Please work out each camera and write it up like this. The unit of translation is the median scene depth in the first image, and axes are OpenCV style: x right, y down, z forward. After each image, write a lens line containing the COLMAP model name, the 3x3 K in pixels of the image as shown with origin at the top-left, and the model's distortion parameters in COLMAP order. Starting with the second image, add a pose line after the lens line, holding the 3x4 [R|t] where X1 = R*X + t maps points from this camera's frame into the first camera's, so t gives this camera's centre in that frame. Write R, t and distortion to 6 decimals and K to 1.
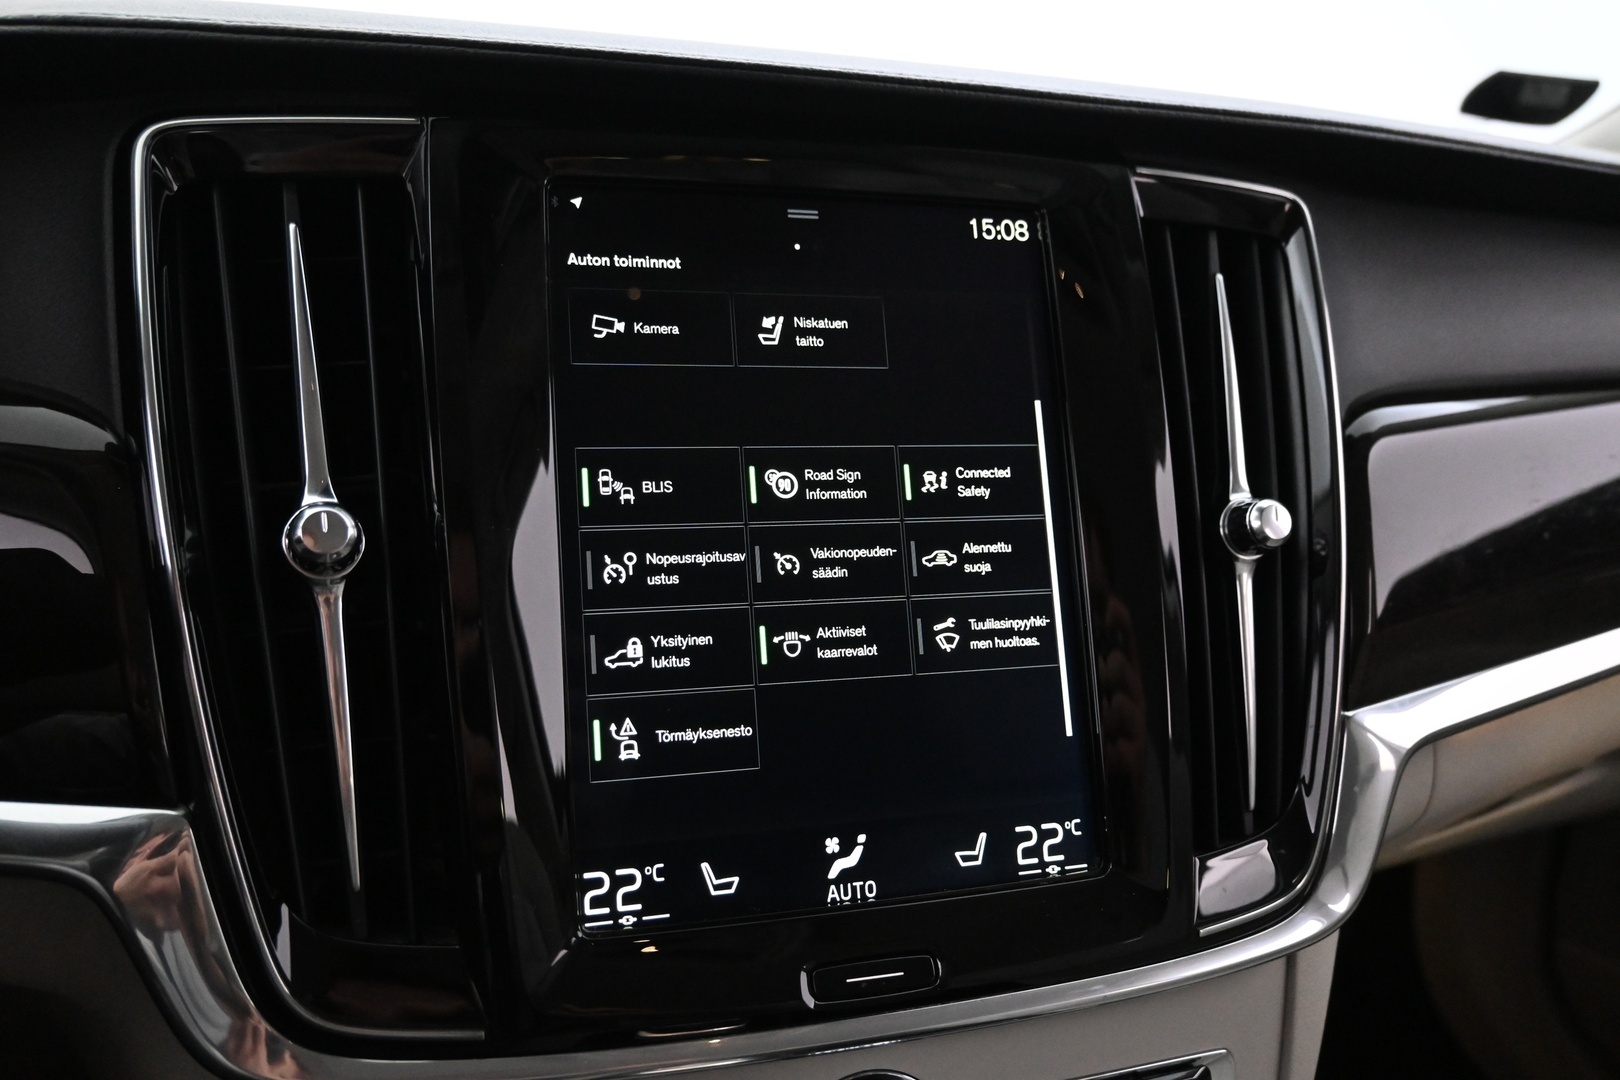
lens RADIAL K [[1238.7, 0, 812.8], [0, 1238.7, 537.8], [0, 0, 1]] dist [-0.010353, 0.002738]
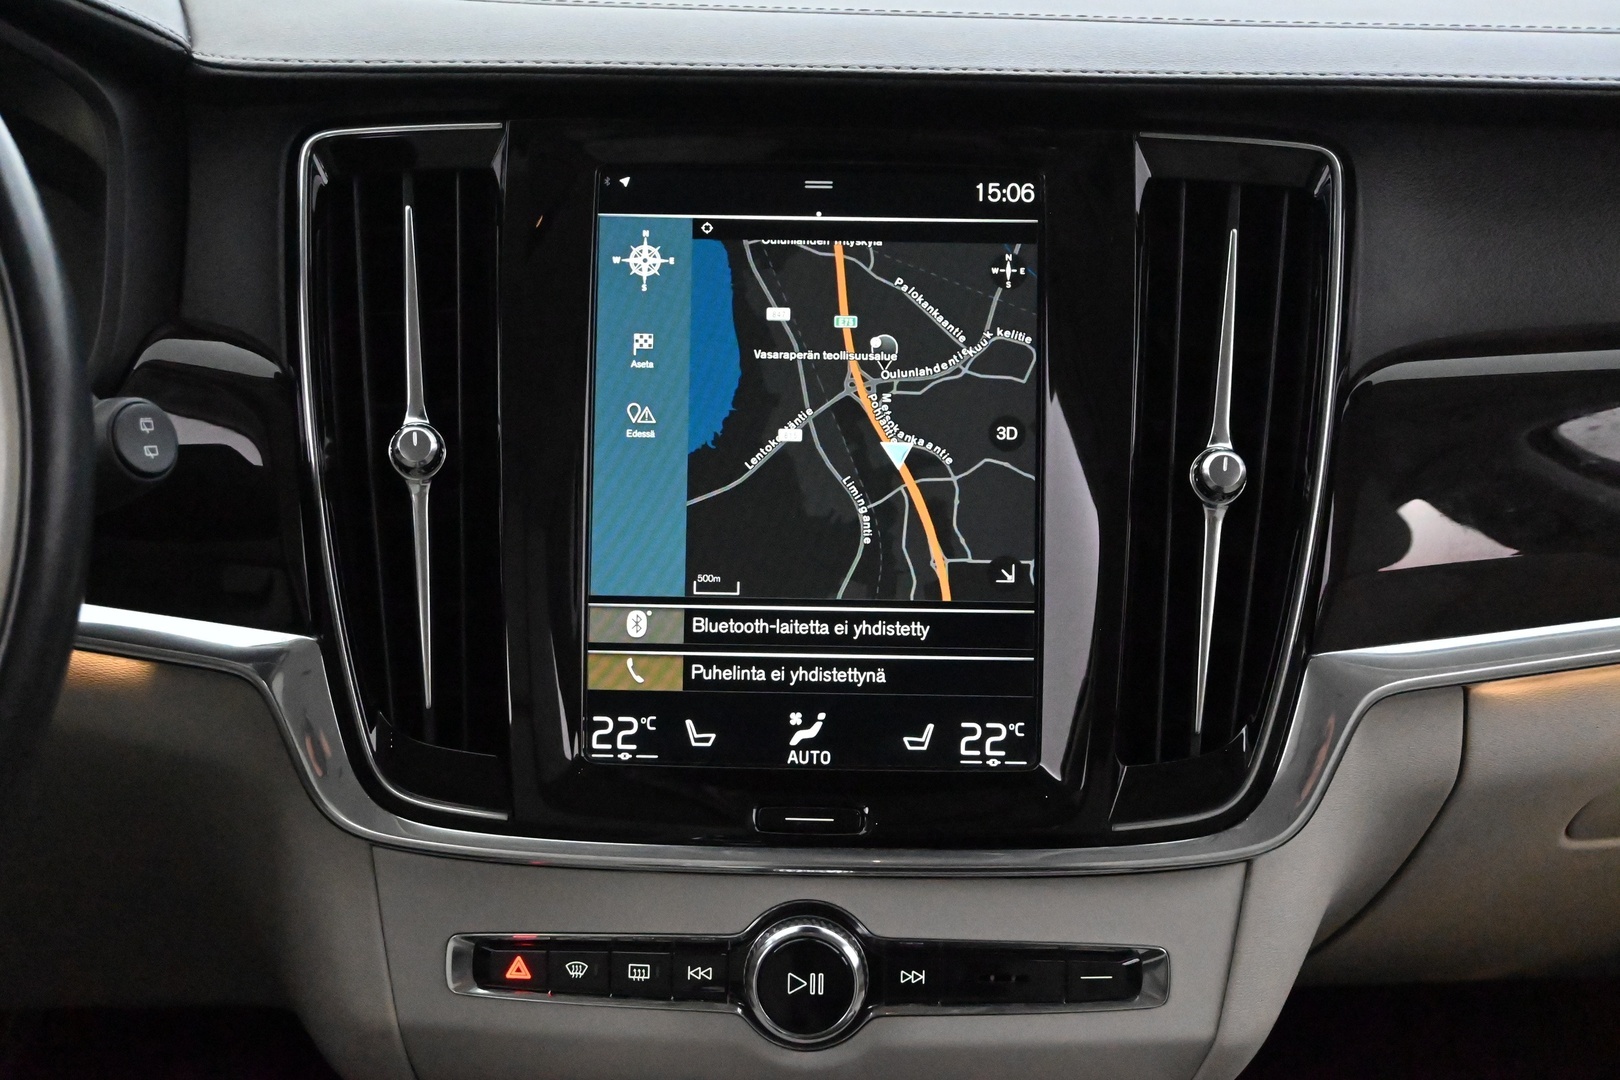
lens RADIAL K [[2738.6, 0, 807.7], [0, 2738.6, 541.4], [0, 0, 1]] dist [-0.007199, 0.000000]
pose [[0.952879, 0.058413, -0.297673, 0.818768], [-0.044522, 0.997589, 0.053240, -0.069622], [0.300065, -0.037479, 0.953182, -1.558239]]
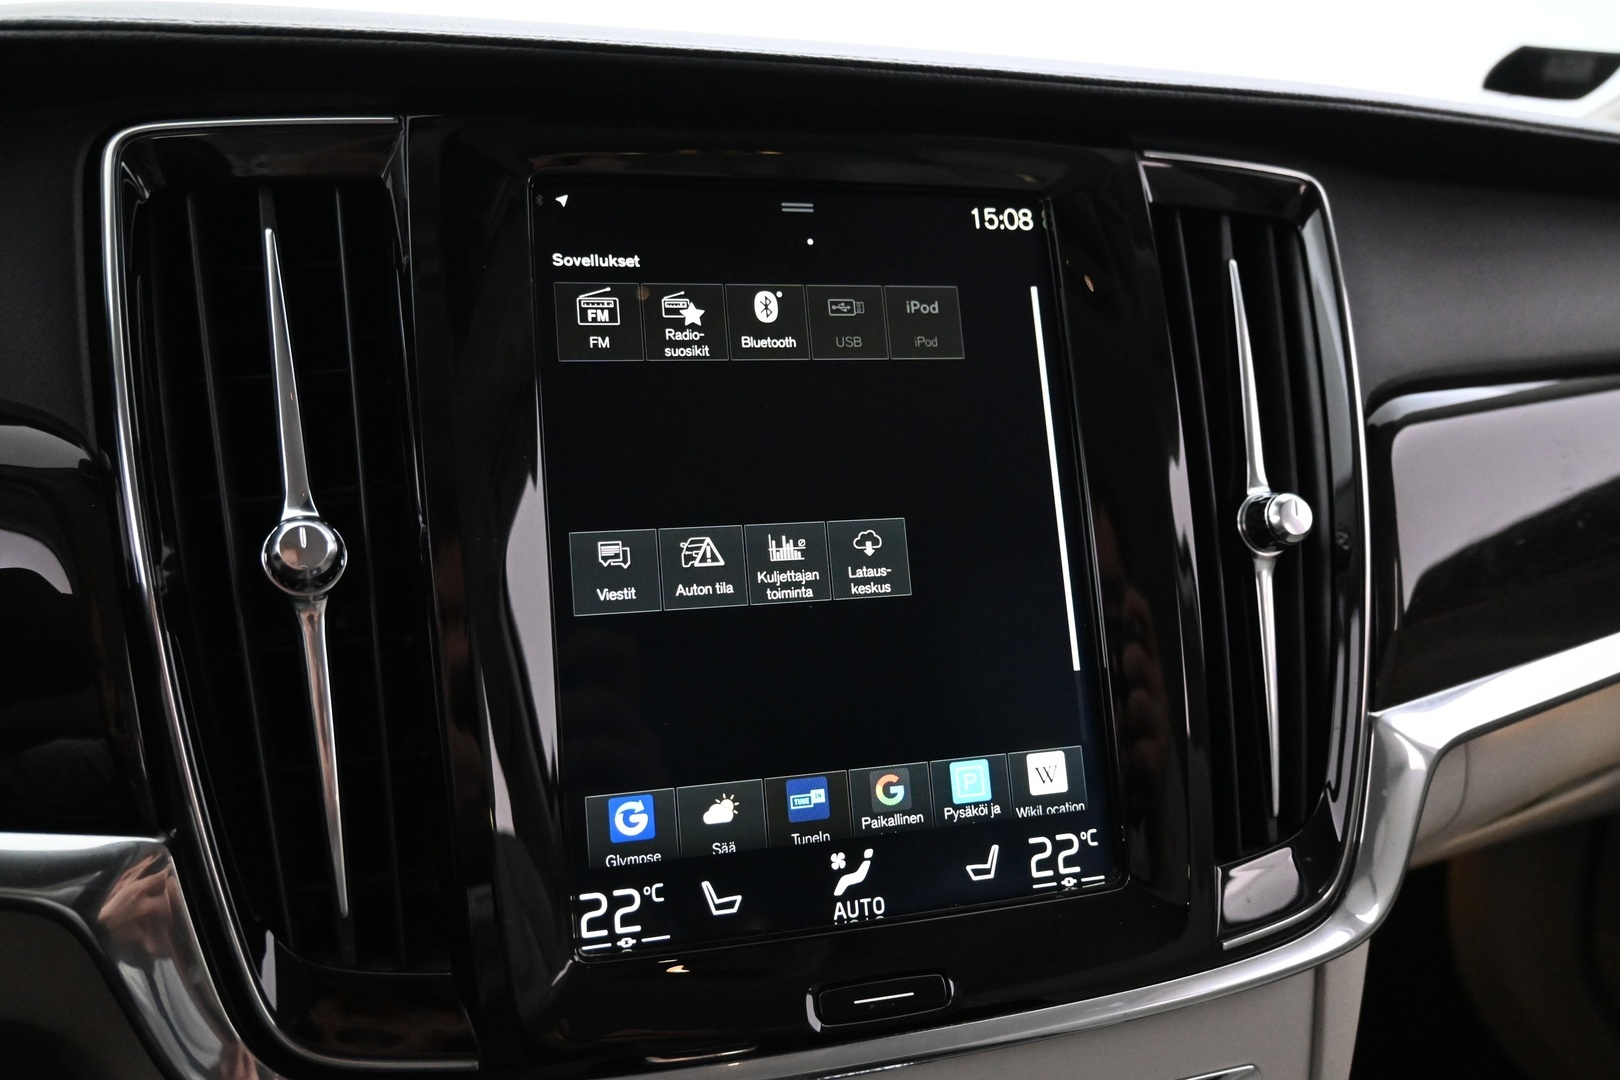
lens RADIAL K [[1238.7, 0, 813.8], [0, 1238.7, 536.5], [0, 0, 1]] dist [-0.010353, 0.002738]
pose [[0.999674, -0.018199, -0.017905, 0.018672], [0.018248, 0.999830, 0.002554, -0.007344], [0.017855, -0.002879, 0.999836, 0.035519]]
